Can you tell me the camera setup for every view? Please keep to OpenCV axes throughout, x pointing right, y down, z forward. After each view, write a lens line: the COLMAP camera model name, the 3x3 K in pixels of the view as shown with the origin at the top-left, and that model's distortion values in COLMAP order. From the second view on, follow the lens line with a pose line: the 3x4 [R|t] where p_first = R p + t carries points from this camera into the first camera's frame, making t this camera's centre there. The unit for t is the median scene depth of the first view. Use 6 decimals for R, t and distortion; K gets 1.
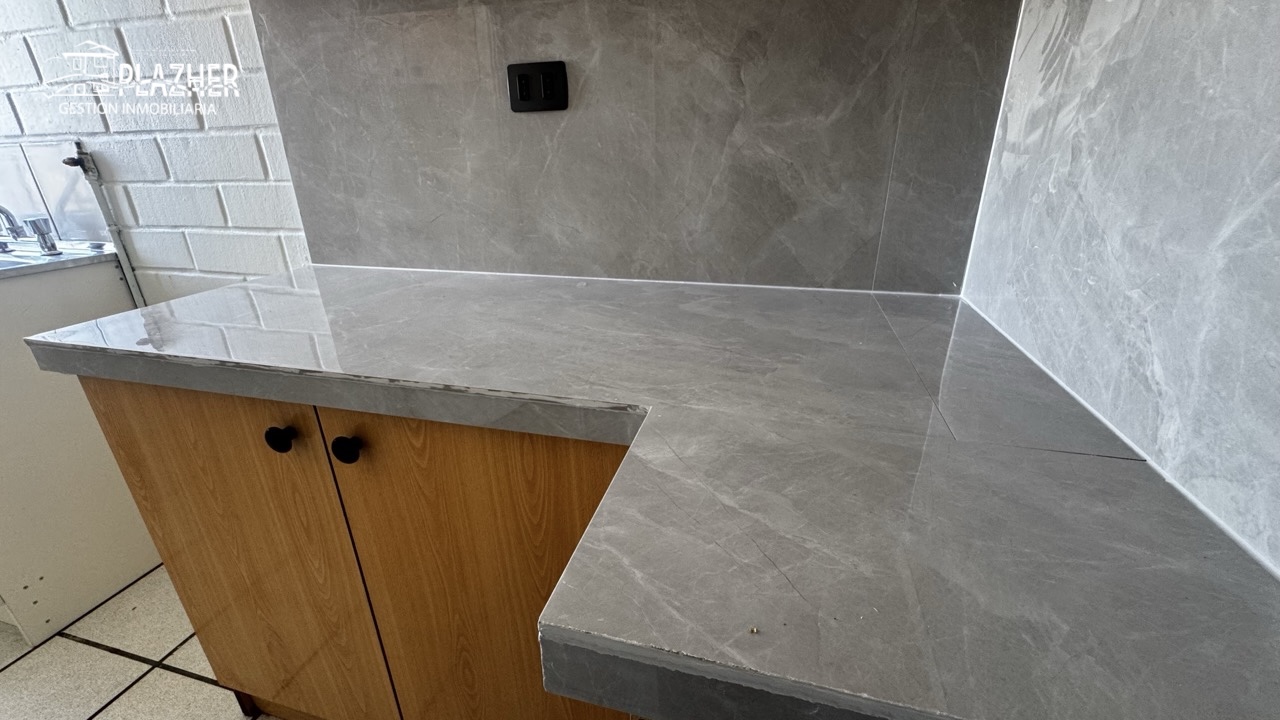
lens RADIAL K [[512.0, 0, 640.0], [0, 512.0, 360.0], [0, 0, 1]] dist [-0.003187, -0.000065]
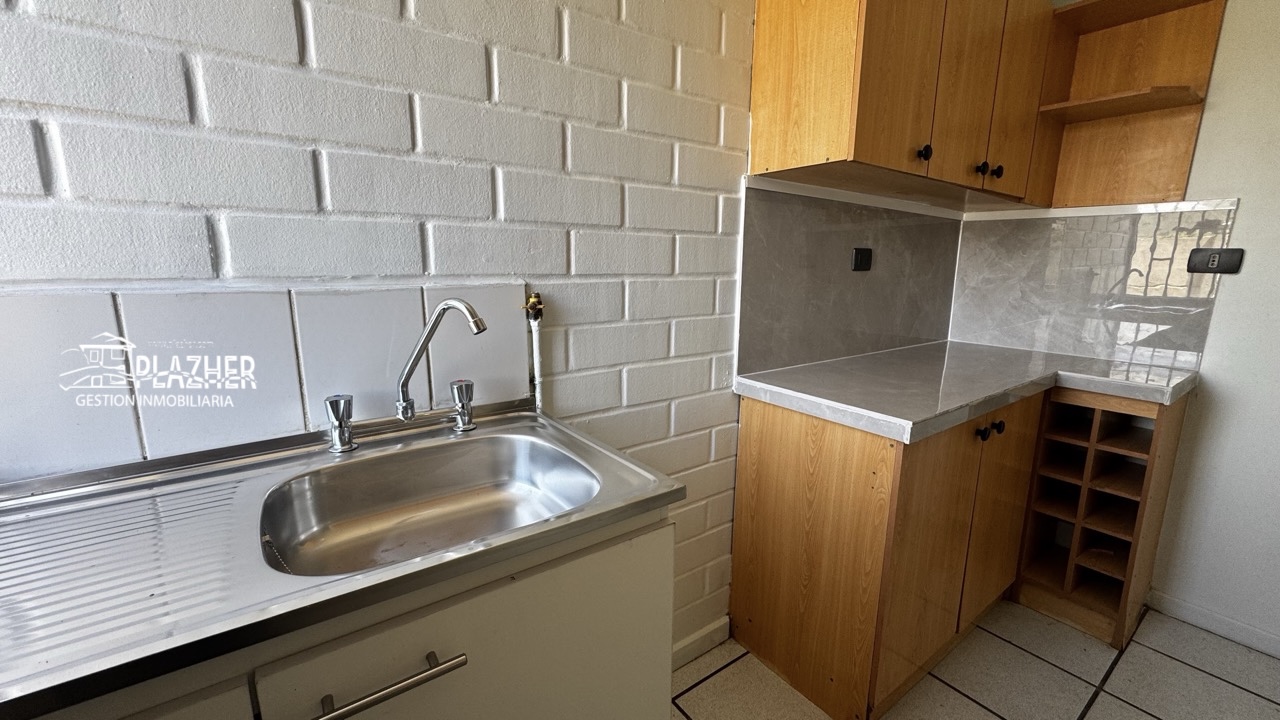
lens RADIAL K [[512.0, 0, 640.0], [0, 512.0, 360.0], [0, 0, 1]] dist [-0.003187, -0.000065]
pose [[0.628401, -0.126238, 0.767578, -2.027924], [0.273870, 0.959471, -0.066415, -0.239535], [-0.728085, 0.251952, 0.637505, 0.419267]]
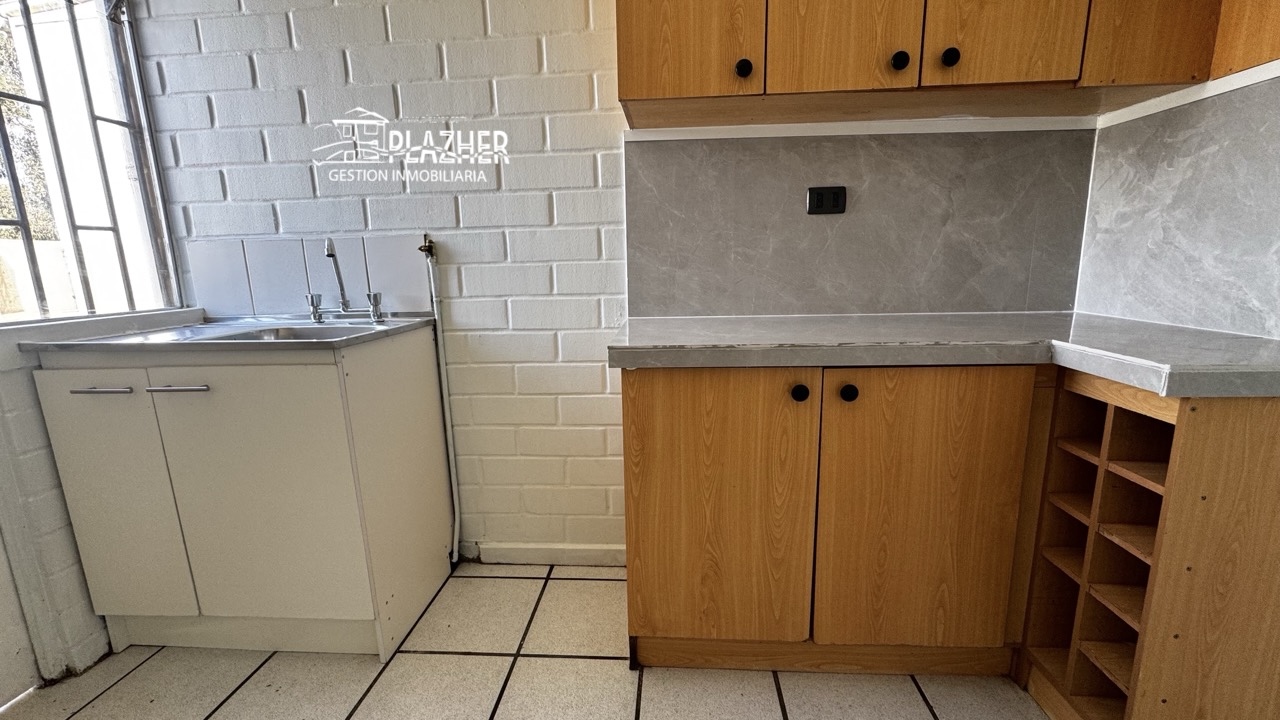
lens RADIAL K [[512.0, 0, 640.0], [0, 512.0, 360.0], [0, 0, 1]] dist [-0.003187, -0.000065]
pose [[0.981414, -0.045206, 0.186500, -1.007902], [0.080591, 0.979093, -0.186768, 0.211184], [-0.174157, 0.198327, 0.964539, -0.353802]]
